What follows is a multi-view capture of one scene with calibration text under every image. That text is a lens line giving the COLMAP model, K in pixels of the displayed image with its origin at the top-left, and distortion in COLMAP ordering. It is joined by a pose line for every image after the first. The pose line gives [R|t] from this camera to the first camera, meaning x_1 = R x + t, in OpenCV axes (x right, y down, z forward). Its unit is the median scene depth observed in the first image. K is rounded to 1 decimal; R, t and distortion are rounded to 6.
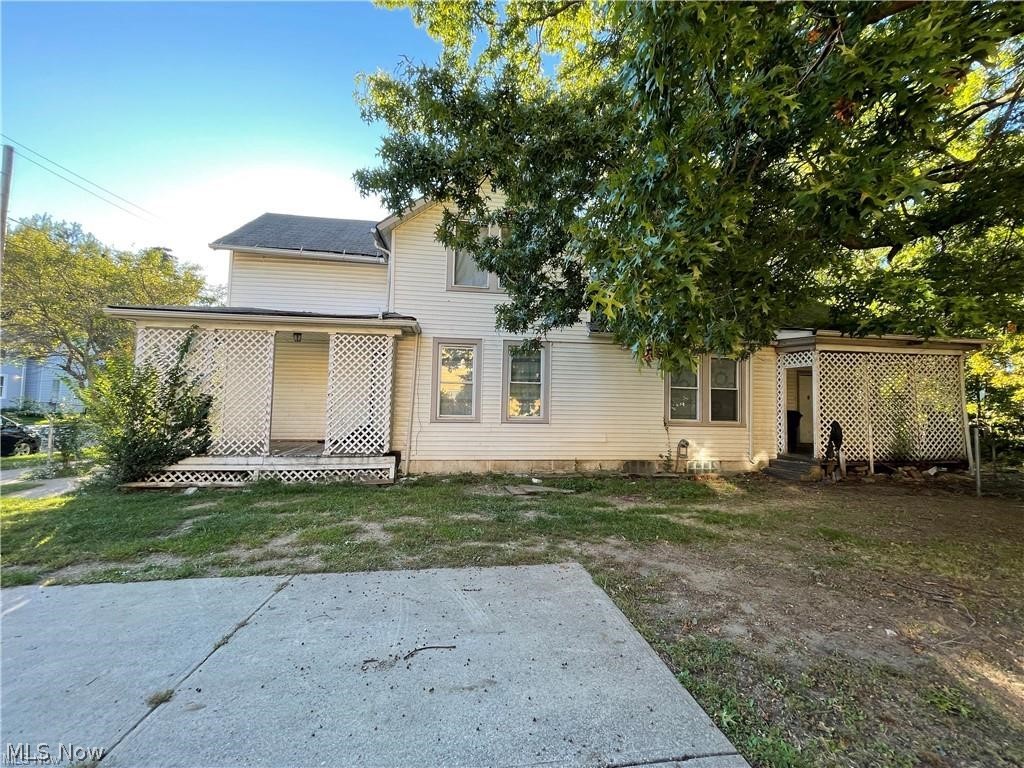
lens RADIAL K [[411.6, 0, 512.8], [0, 411.6, 379.5], [0, 0, 1]] dist [-0.000891, -0.000194]
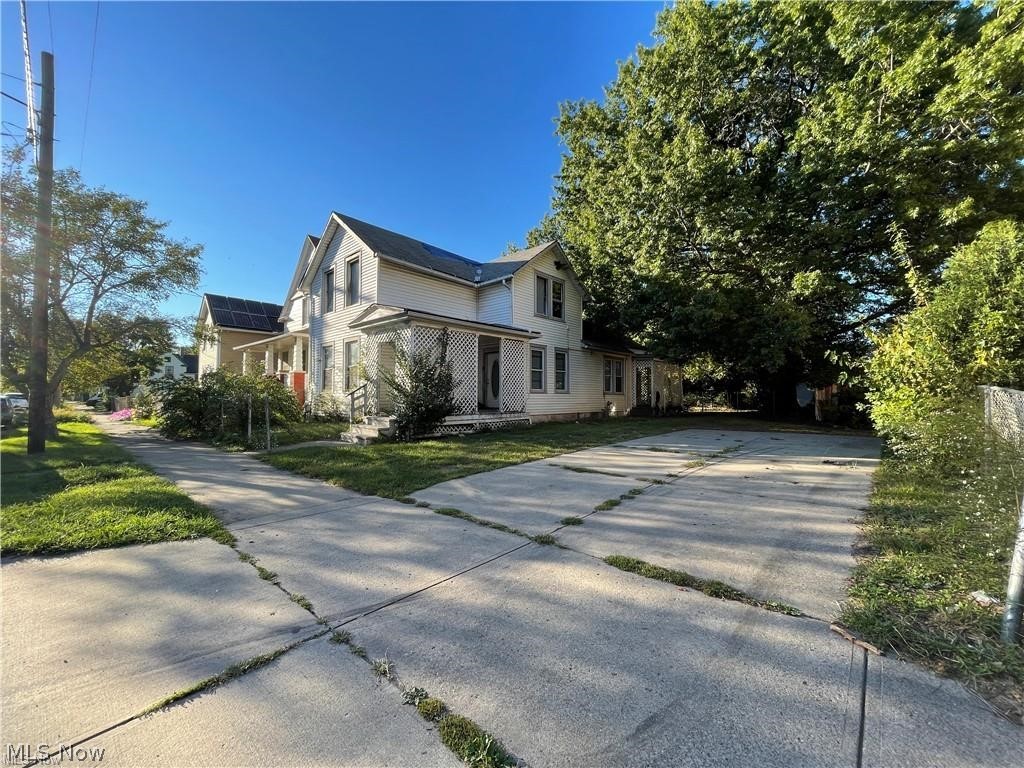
lens RADIAL K [[411.6, 0, 511.7], [0, 411.6, 389.9], [0, 0, 1]] dist [-0.000891, -0.000194]
pose [[0.763081, -0.005363, 0.646281, -1.557559], [-0.027431, 0.998796, 0.040676, 0.025634], [-0.645721, -0.048768, 0.762015, -0.288861]]
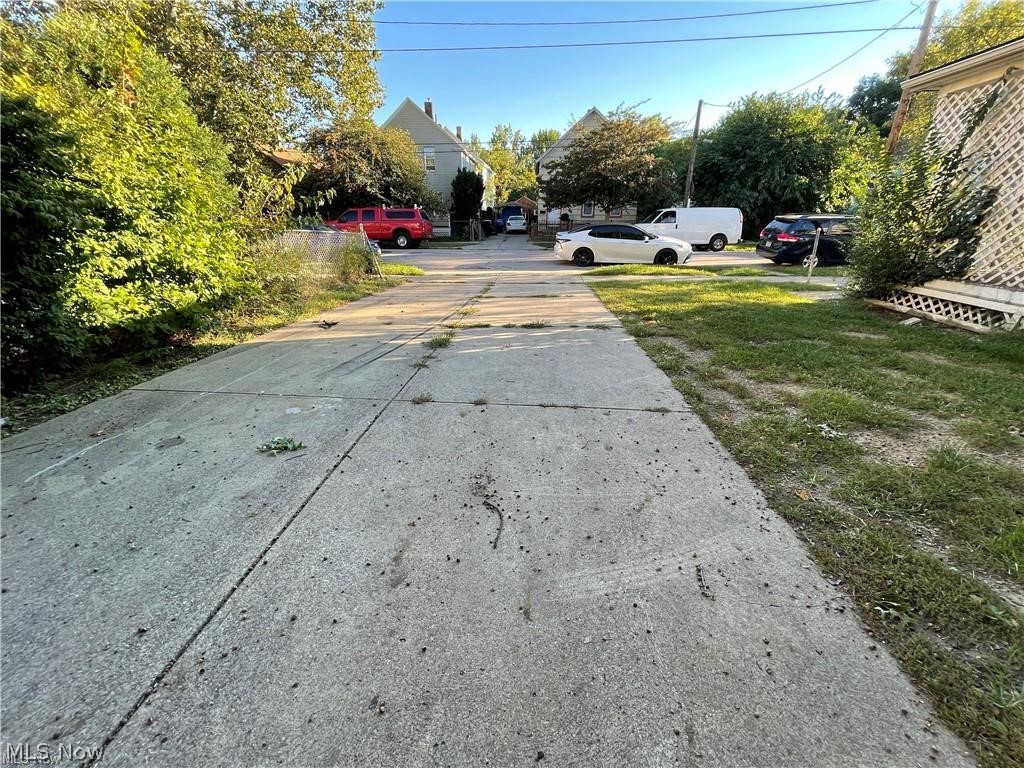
lens RADIAL K [[411.6, 0, 512.3], [0, 411.6, 385.0], [0, 0, 1]] dist [-0.000891, -0.000194]
pose [[-0.187249, 0.355930, -0.915561, 0.123858], [0.064249, 0.934488, 0.350148, 0.055055], [0.980209, 0.006741, -0.197850, 0.380669]]
